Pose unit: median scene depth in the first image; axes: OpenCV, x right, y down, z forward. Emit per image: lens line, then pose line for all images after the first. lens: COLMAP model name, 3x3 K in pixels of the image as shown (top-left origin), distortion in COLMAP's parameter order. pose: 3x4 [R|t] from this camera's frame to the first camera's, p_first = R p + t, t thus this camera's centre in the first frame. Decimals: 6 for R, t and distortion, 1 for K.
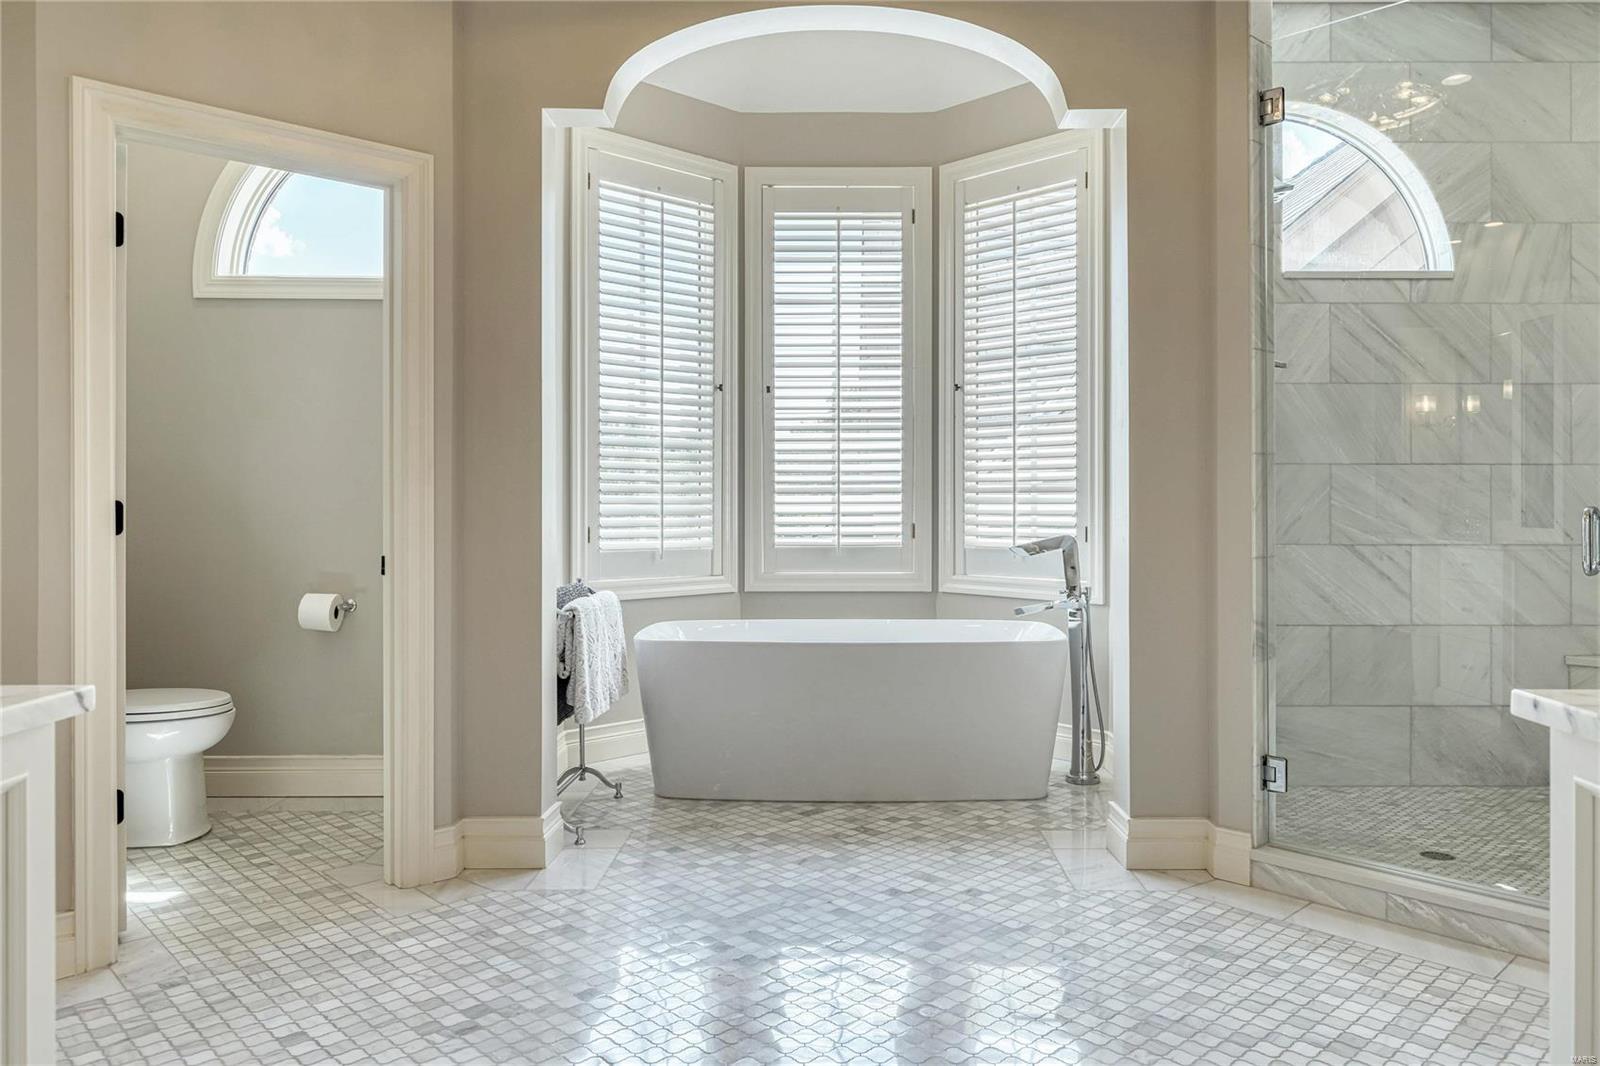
lens RADIAL K [[1109.2, 0, 799.6], [0, 1109.2, 524.3], [0, 0, 1]] dist [0.005991, -0.003975]
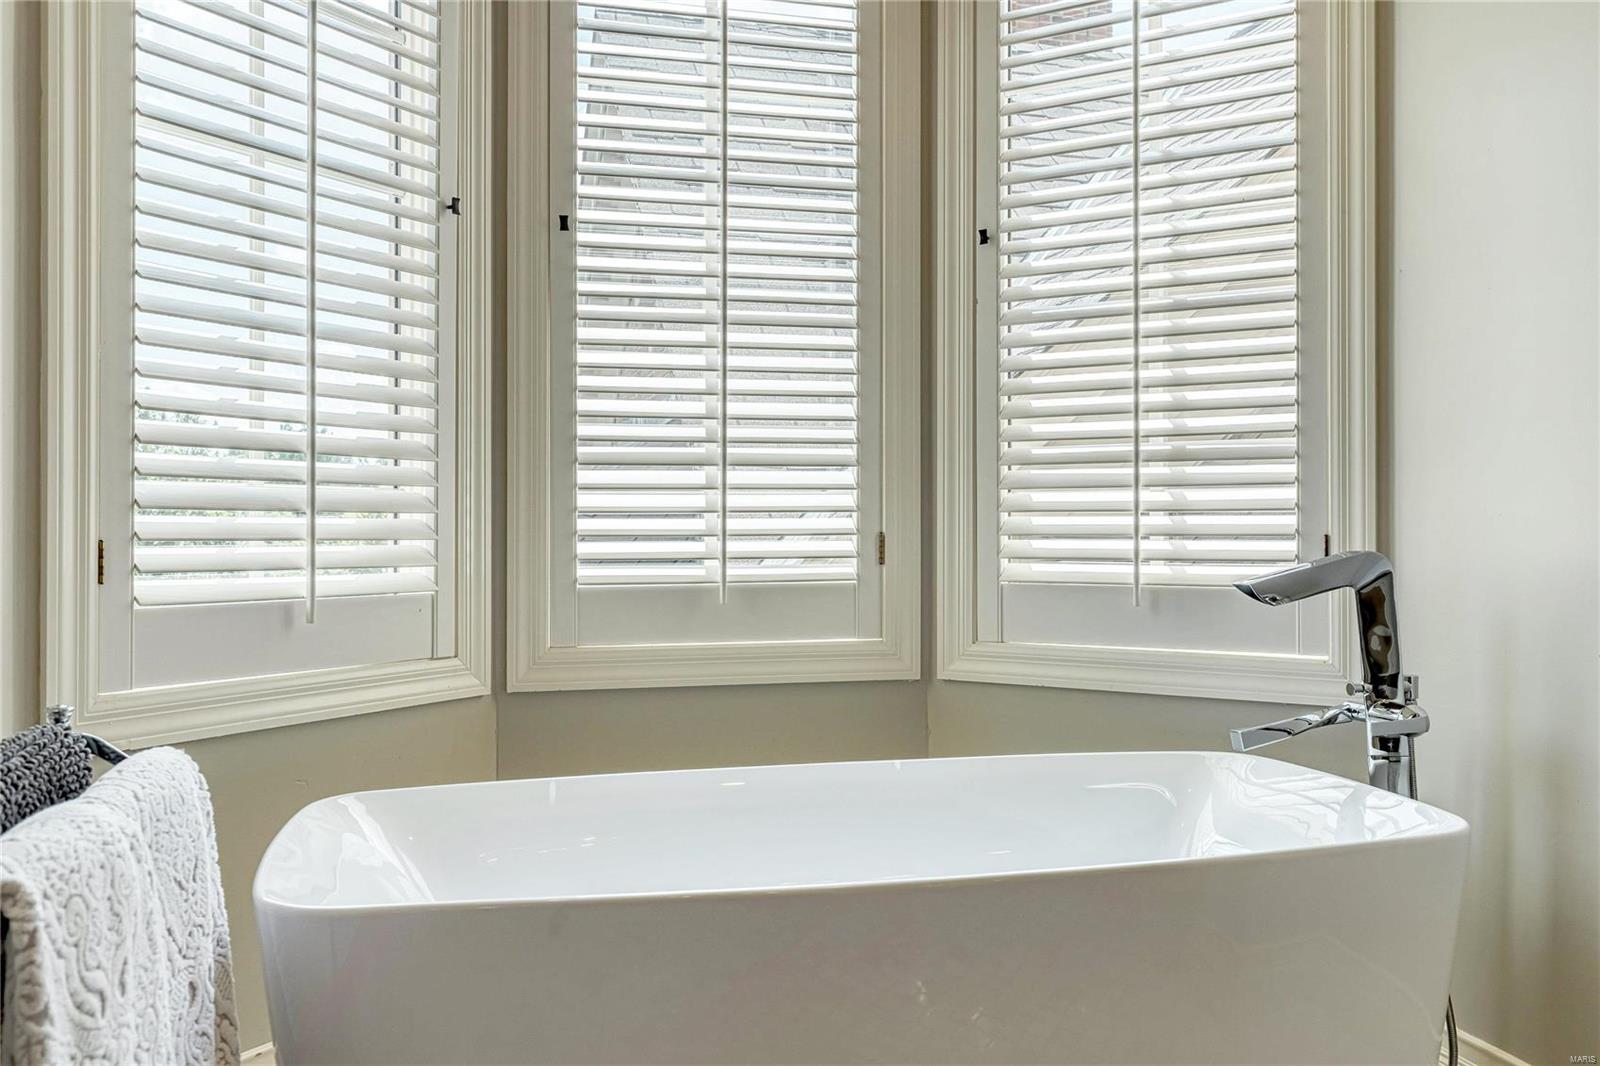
lens RADIAL K [[1341.9, 0, 800.1], [0, 1341.9, 532.9], [0, 0, 1]] dist [0.002444, -0.002670]
pose [[0.961096, -0.001293, 0.276212, -0.085792], [0.004641, 0.999923, -0.011467, 0.005561], [-0.276176, 0.012303, 0.961028, 0.481223]]
